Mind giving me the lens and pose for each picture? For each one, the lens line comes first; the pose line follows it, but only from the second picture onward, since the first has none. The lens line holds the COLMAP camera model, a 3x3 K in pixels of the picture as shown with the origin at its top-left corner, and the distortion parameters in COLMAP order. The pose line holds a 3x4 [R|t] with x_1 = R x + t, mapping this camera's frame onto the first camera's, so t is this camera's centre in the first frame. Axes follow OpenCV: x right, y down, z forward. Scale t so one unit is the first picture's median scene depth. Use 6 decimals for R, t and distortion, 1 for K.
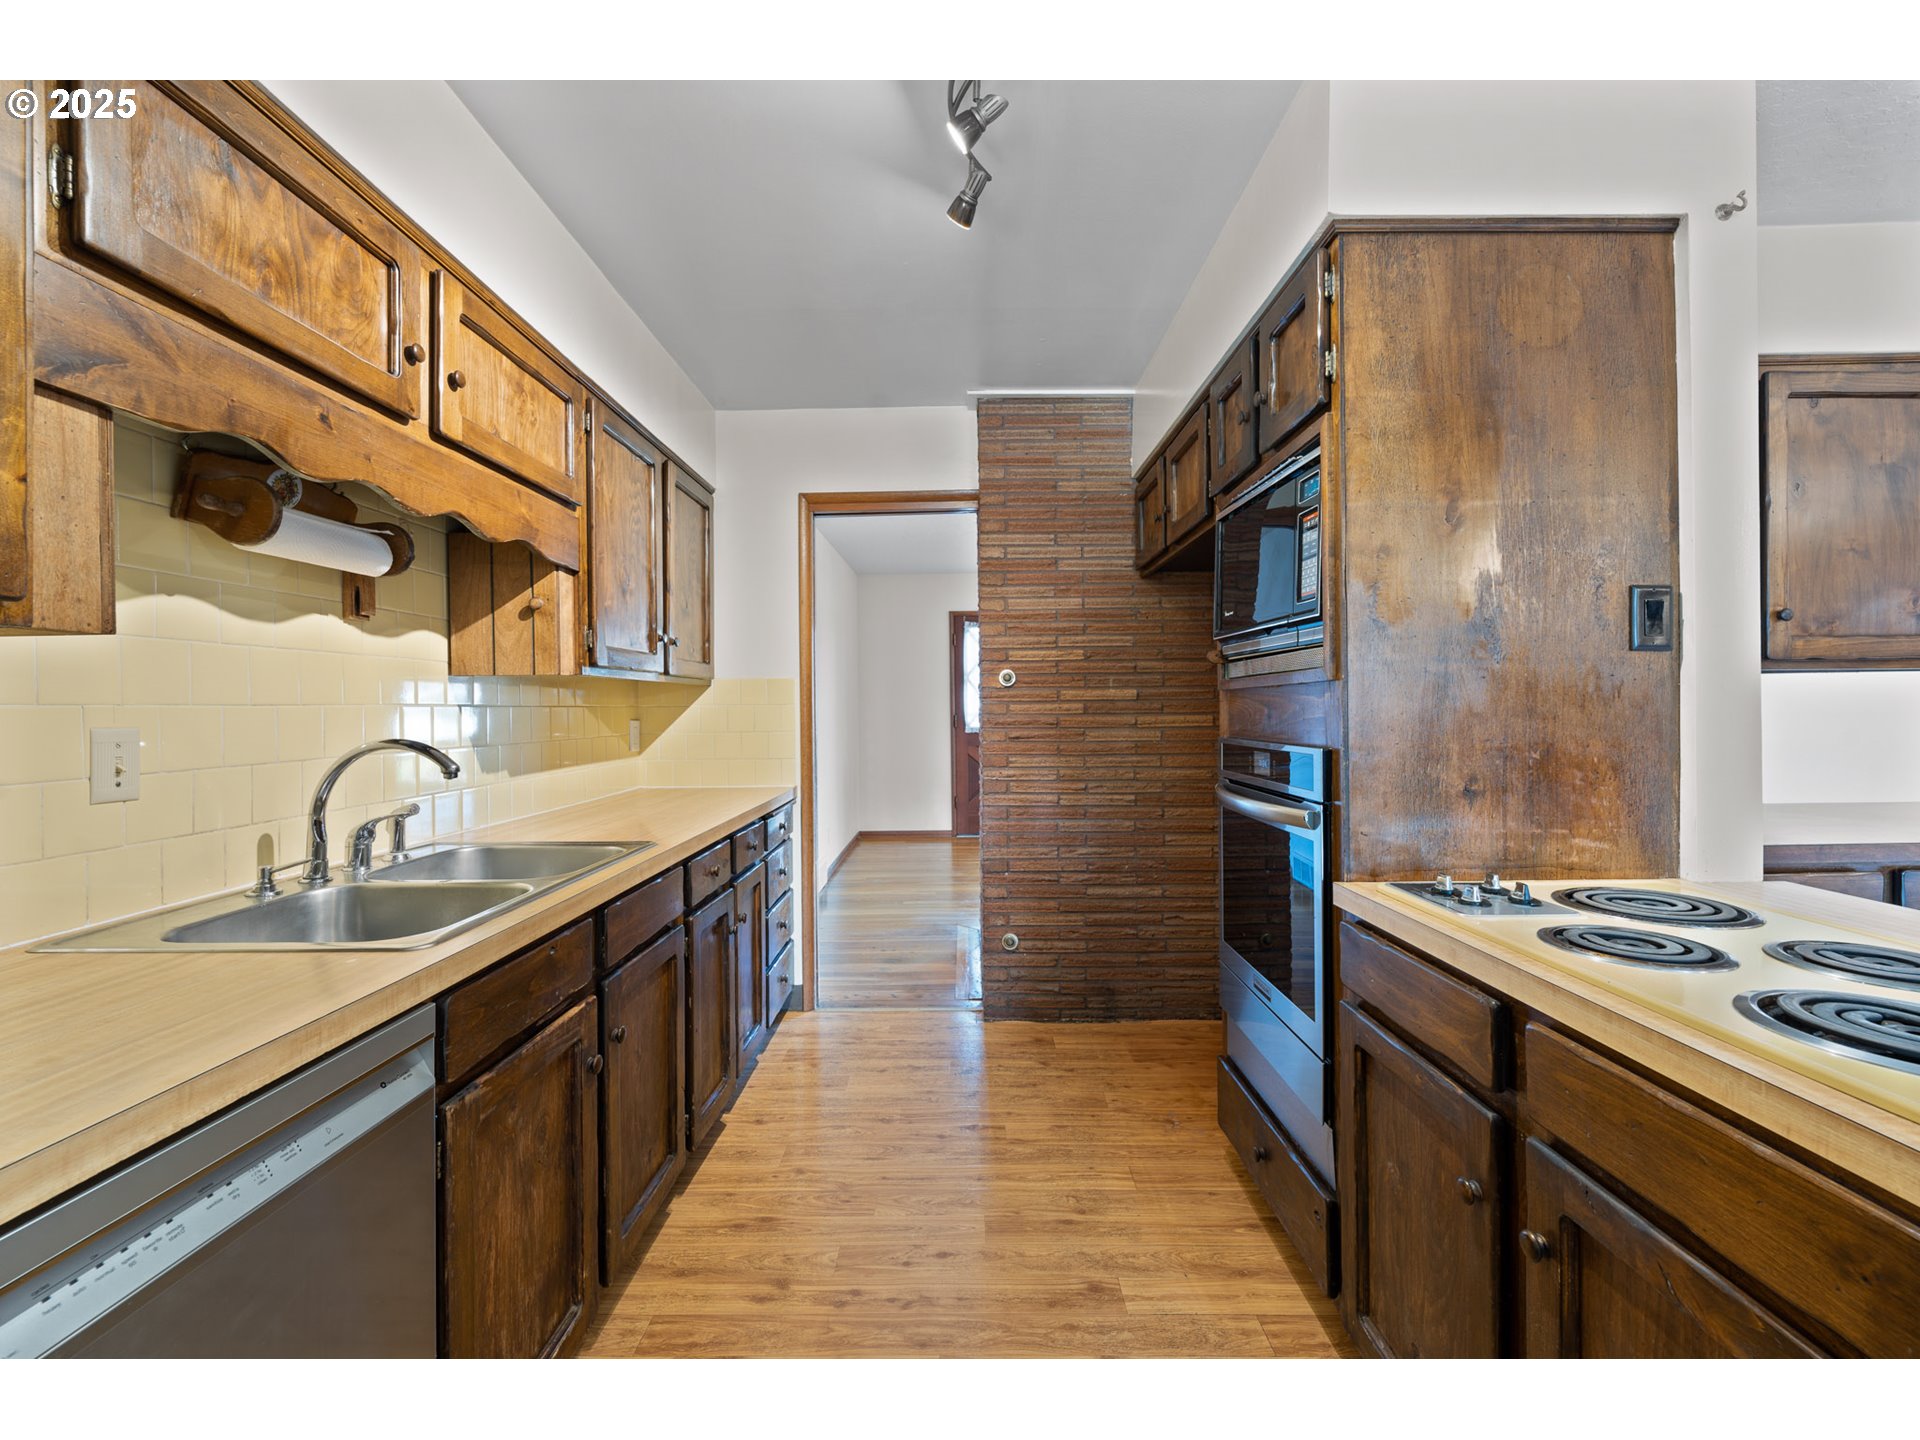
lens RADIAL K [[776.5, 0, 958.7], [0, 776.5, 713.7], [0, 0, 1]] dist [-0.001531, -0.000133]
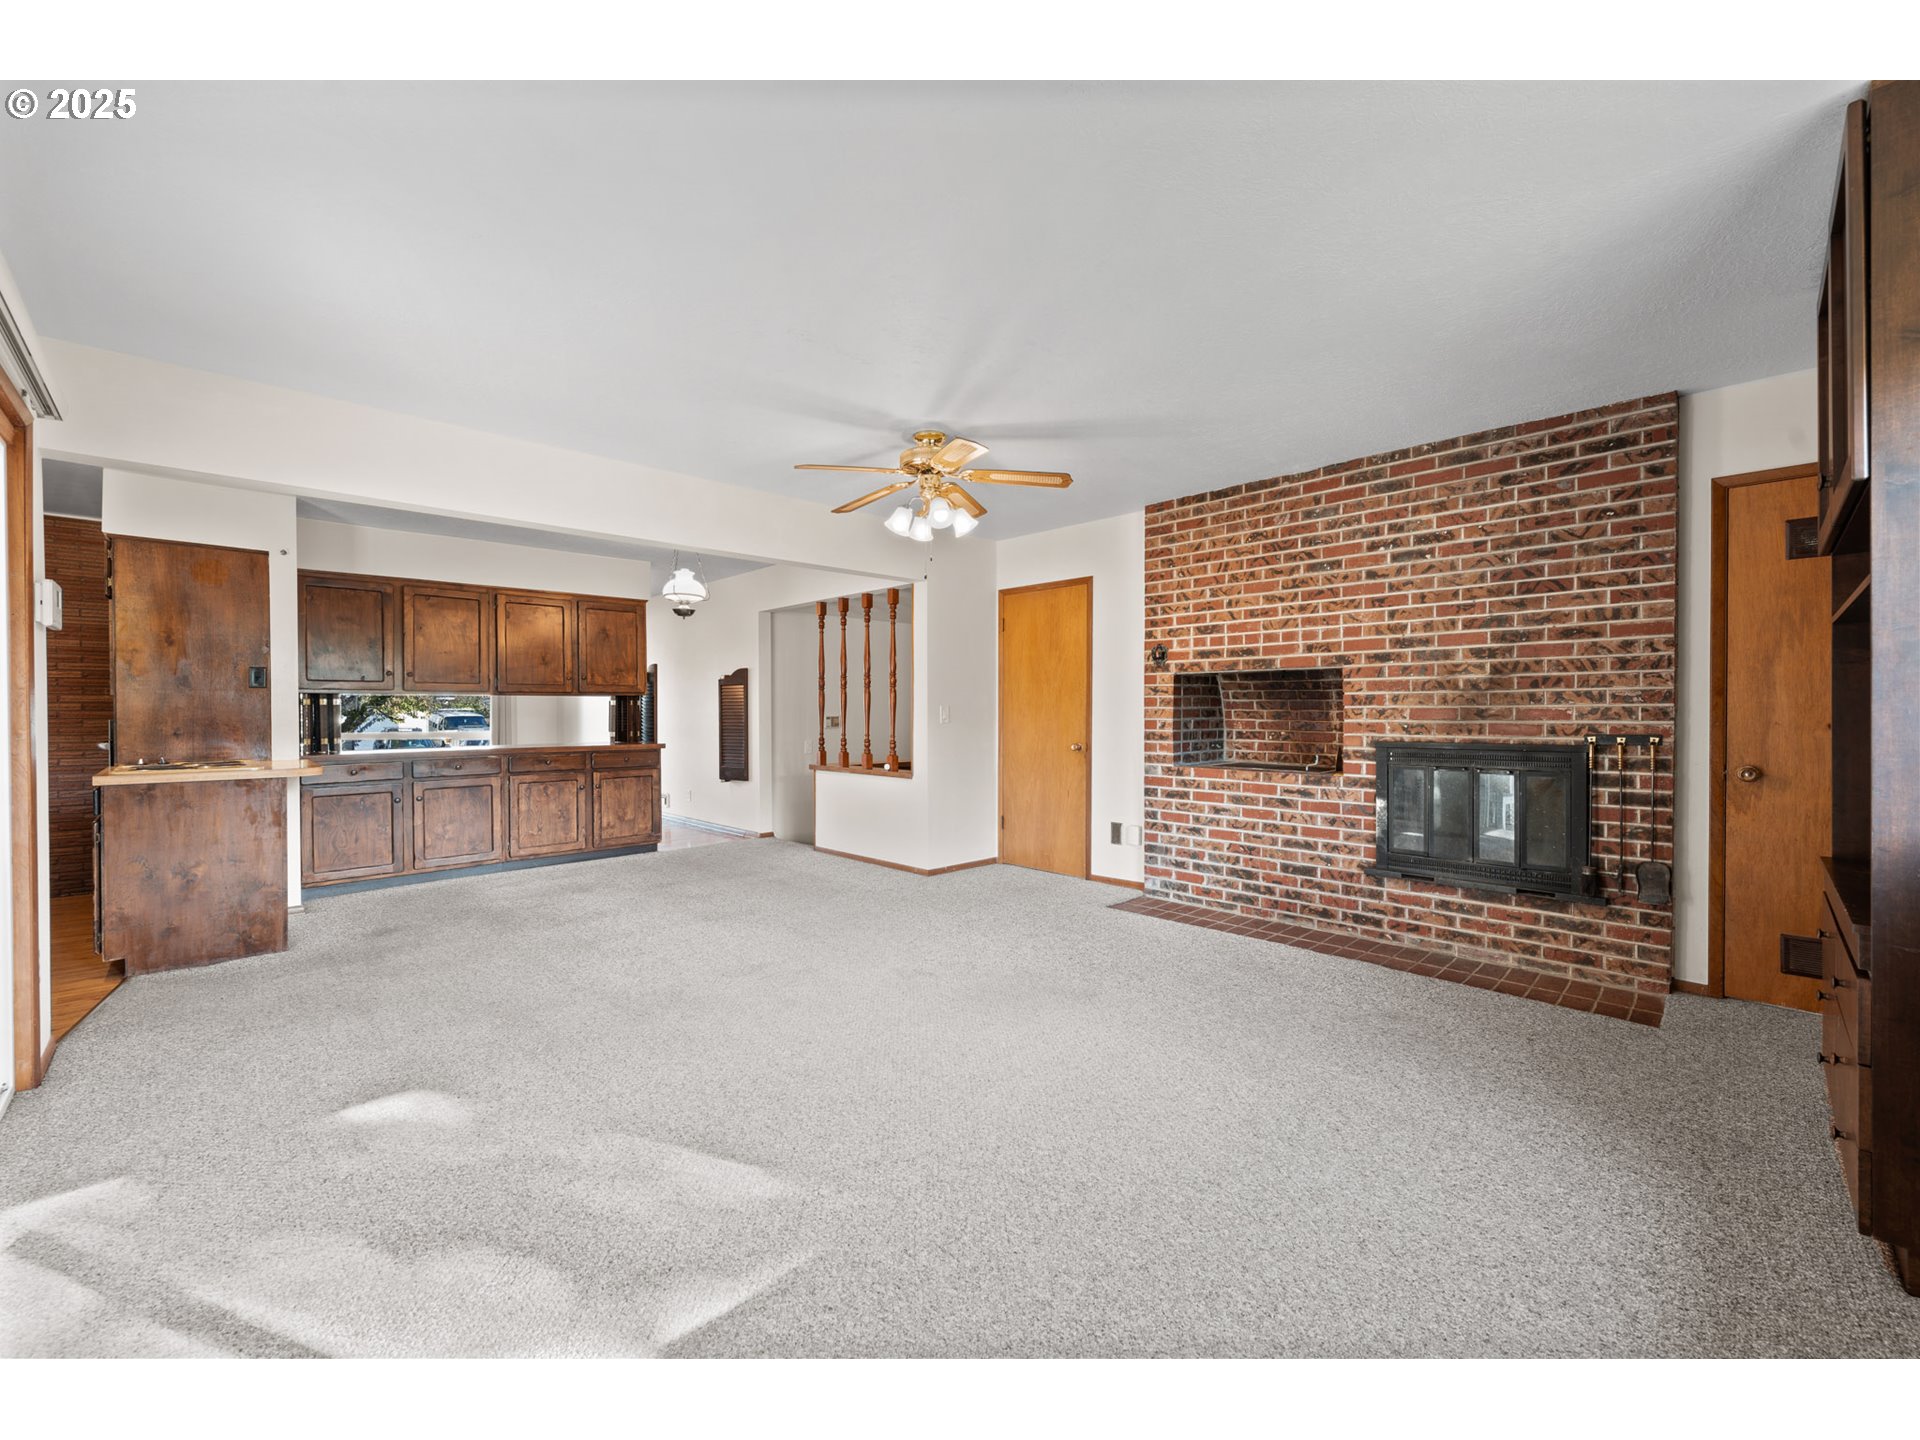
lens RADIAL K [[776.5, 0, 958.1], [0, 776.5, 717.8], [0, 0, 1]] dist [-0.001531, -0.000133]
pose [[0.711968, 0.000527, 0.702211, 0.705190], [0.000999, 0.999998, -0.001763, 0.046796], [-0.702211, 0.001956, 0.711966, -3.189450]]
